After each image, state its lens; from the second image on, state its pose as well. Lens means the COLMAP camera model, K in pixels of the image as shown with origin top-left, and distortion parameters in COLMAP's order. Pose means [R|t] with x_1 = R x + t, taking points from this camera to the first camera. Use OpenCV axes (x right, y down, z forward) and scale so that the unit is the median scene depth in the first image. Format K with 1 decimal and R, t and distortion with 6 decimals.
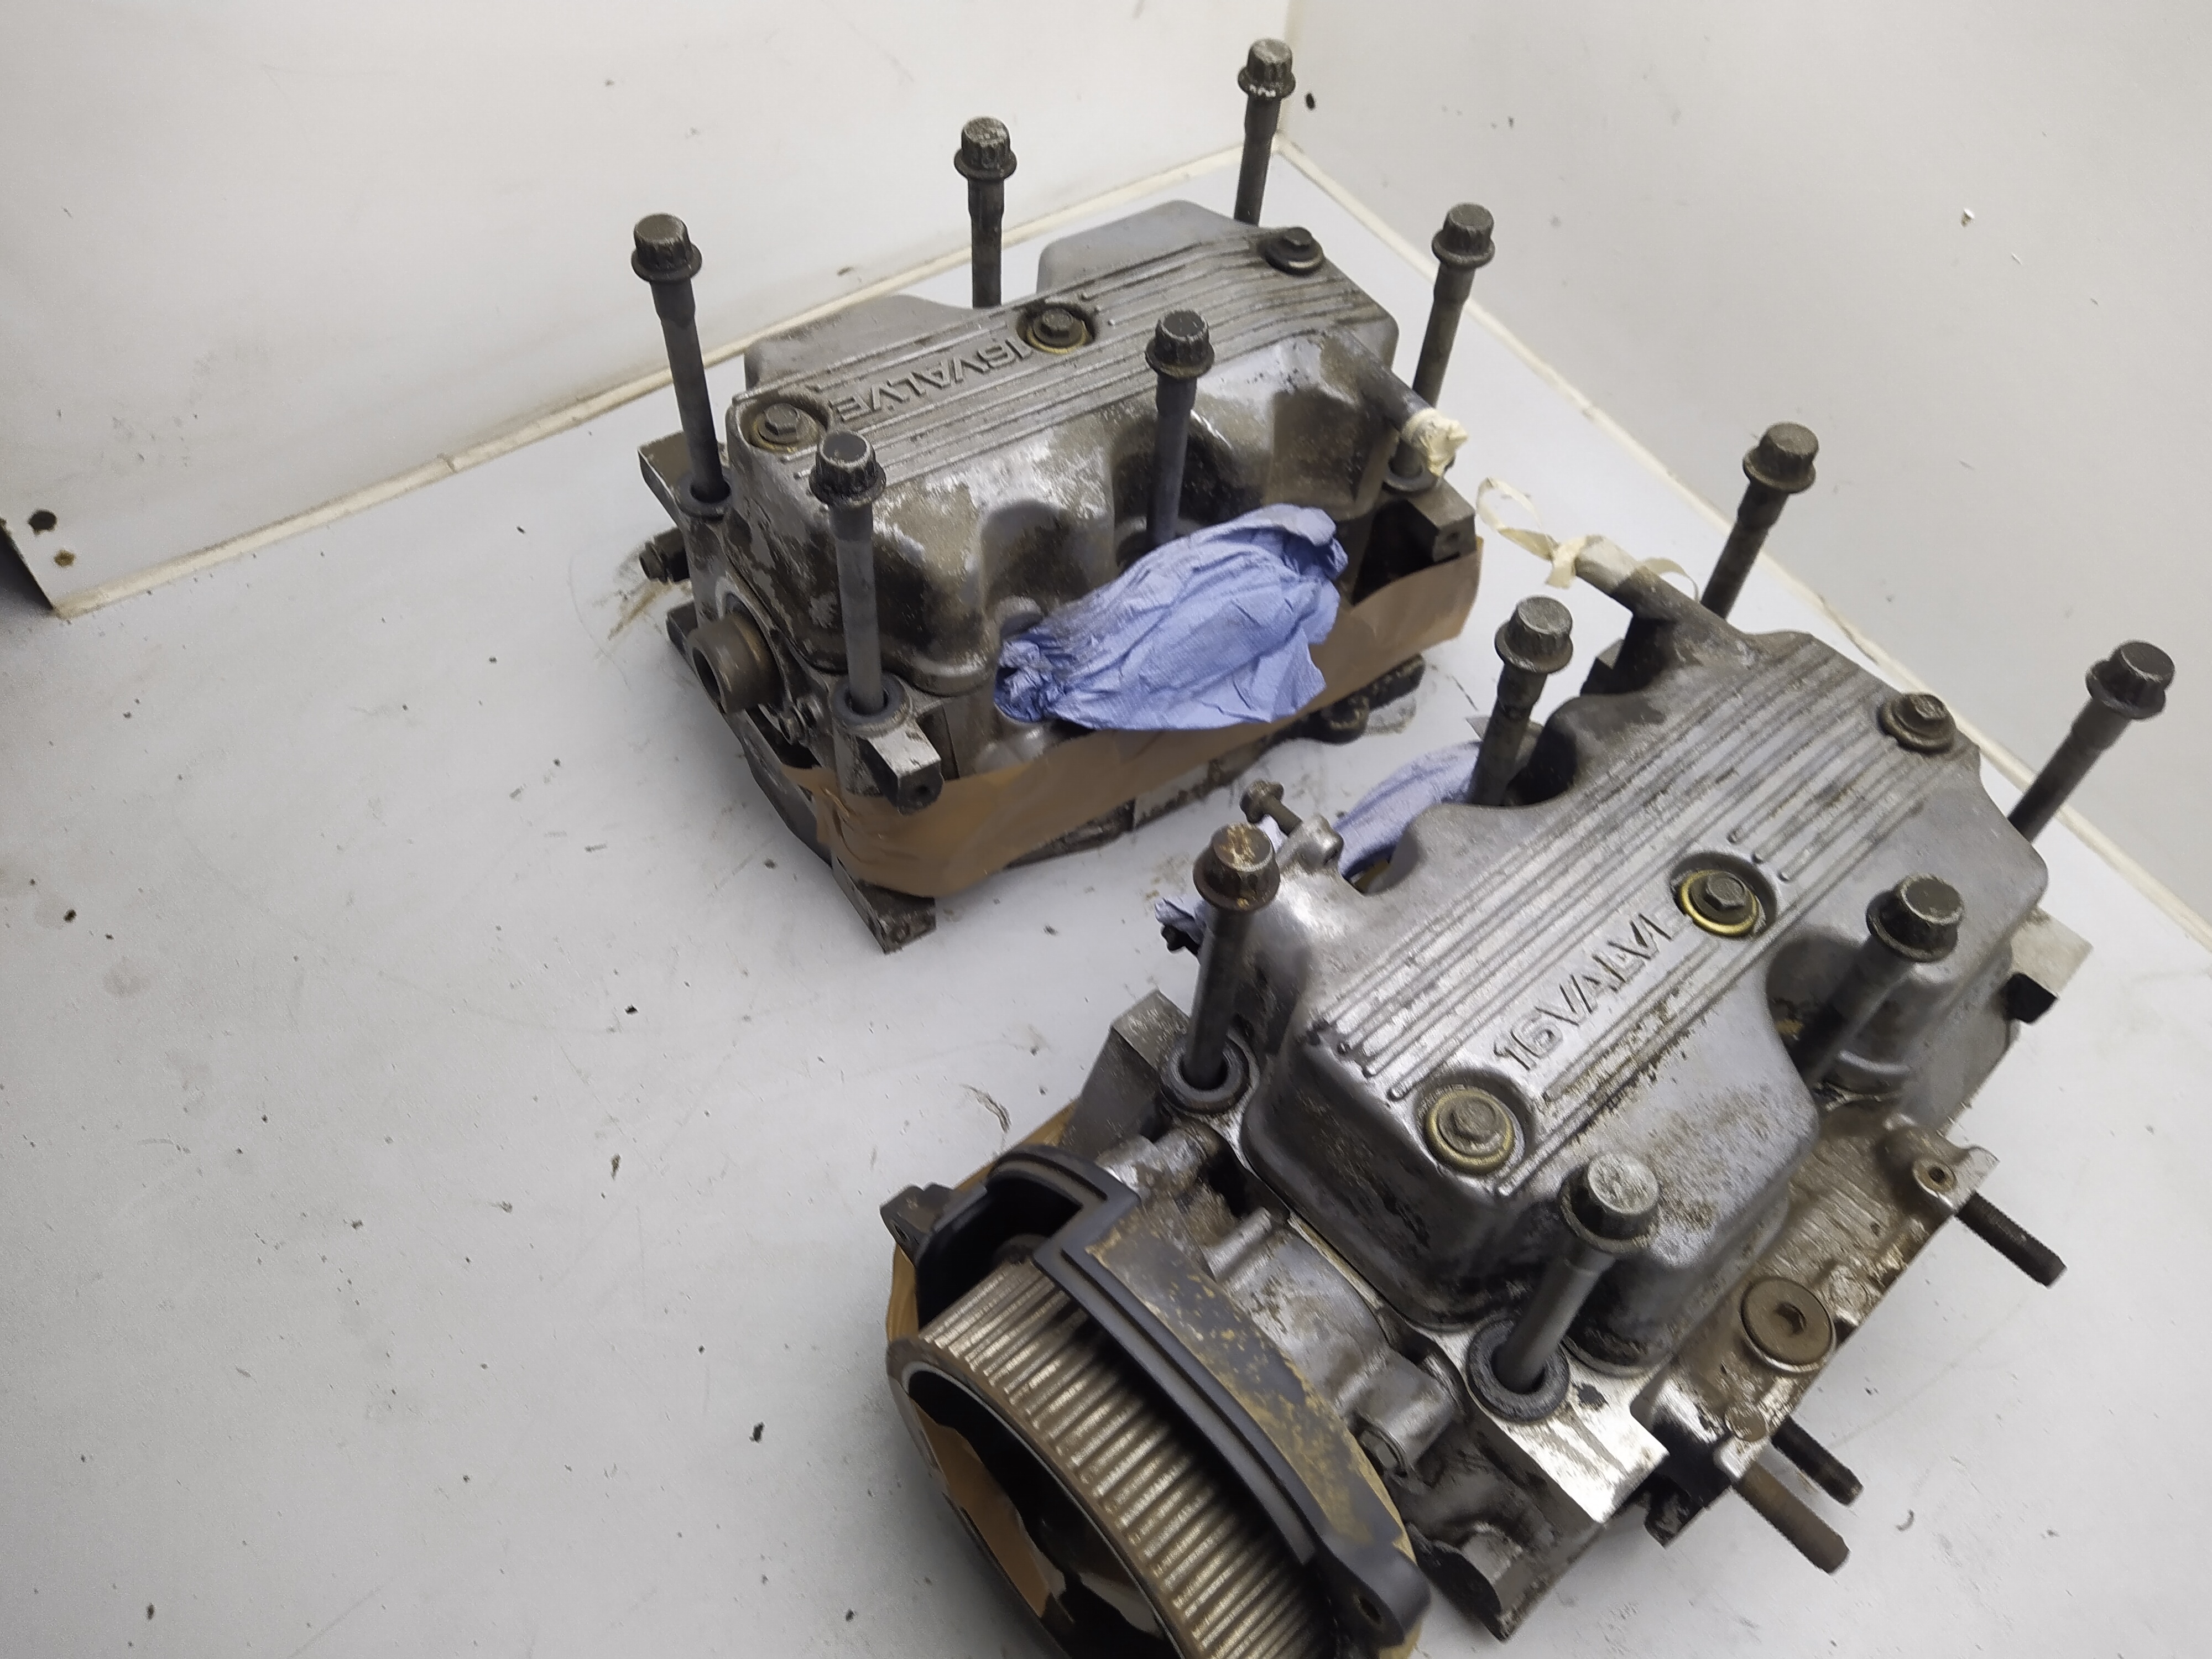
lens RADIAL K [[1565.8, 0, 1106.0], [0, 1565.8, 829.5], [0, 0, 1]] dist [0.041646, 0.001172]
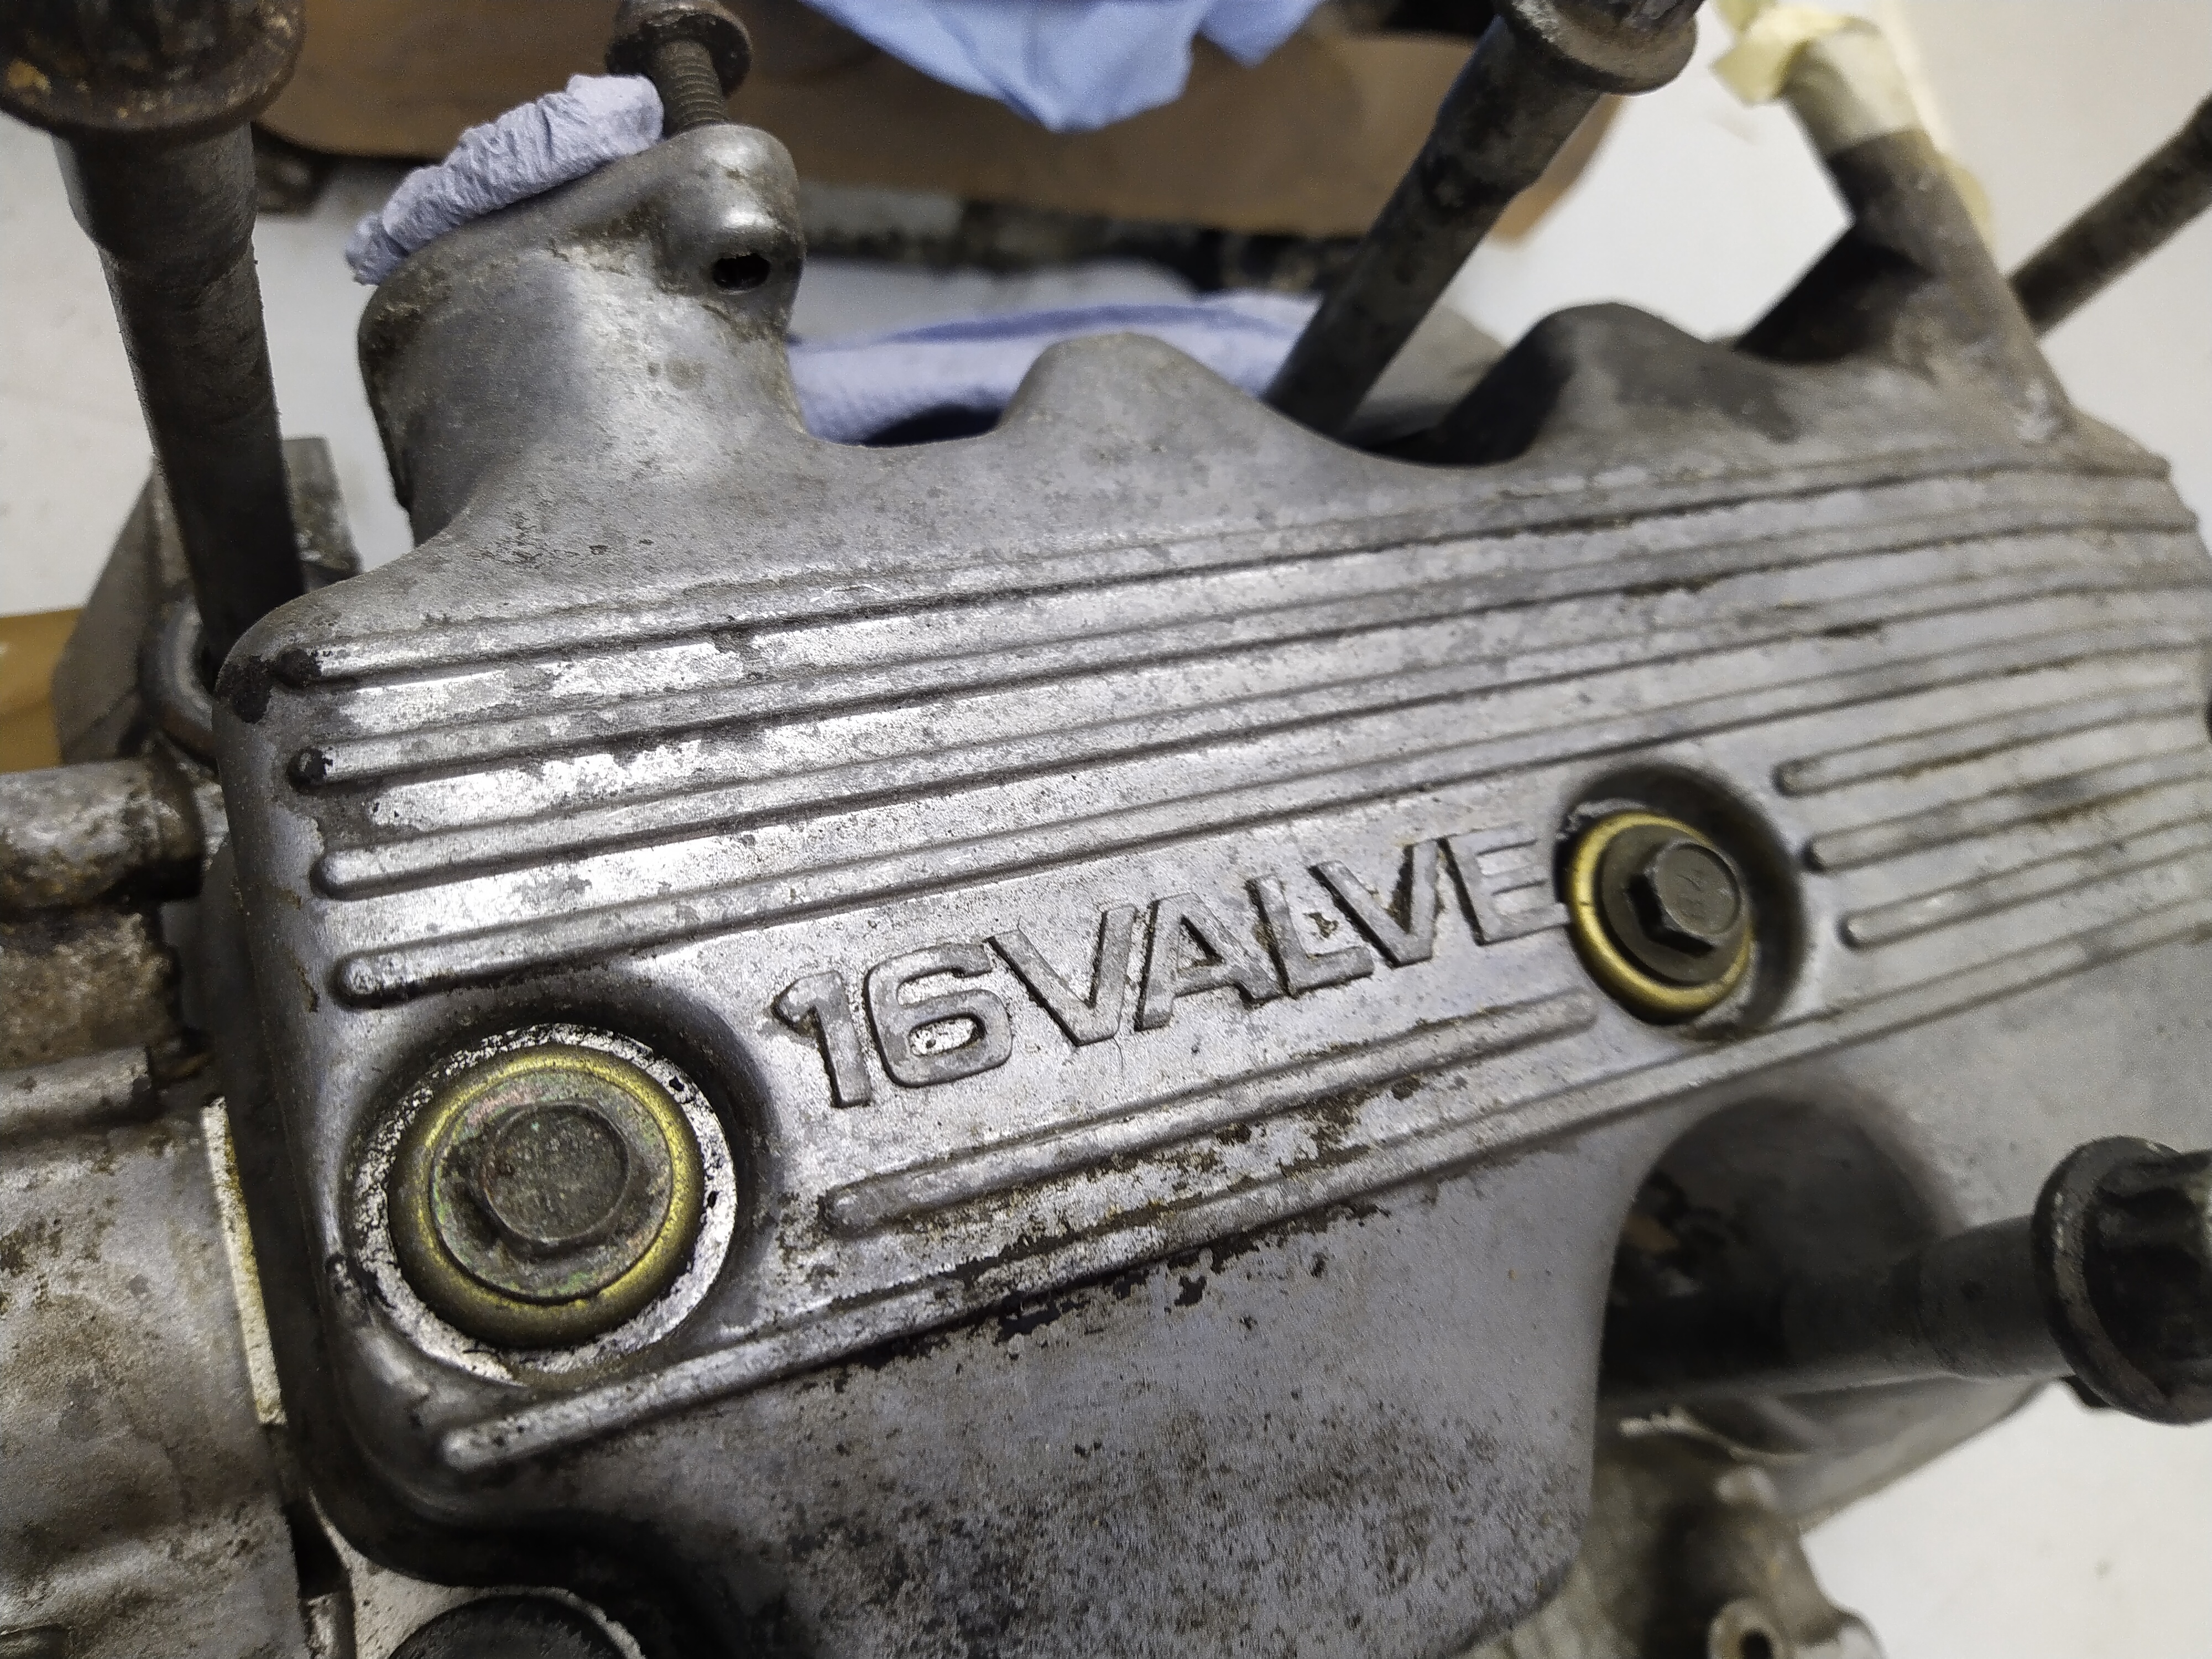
lens RADIAL K [[1484.7, 0, 1101.4], [0, 1484.7, 780.9], [0, 0, 1]] dist [0.043974, -0.069763]
pose [[0.882767, 0.469079, 0.026211, 0.262523], [-0.465704, 0.866329, 0.180535, 0.018893], [0.061977, -0.171577, 0.983219, 0.686600]]
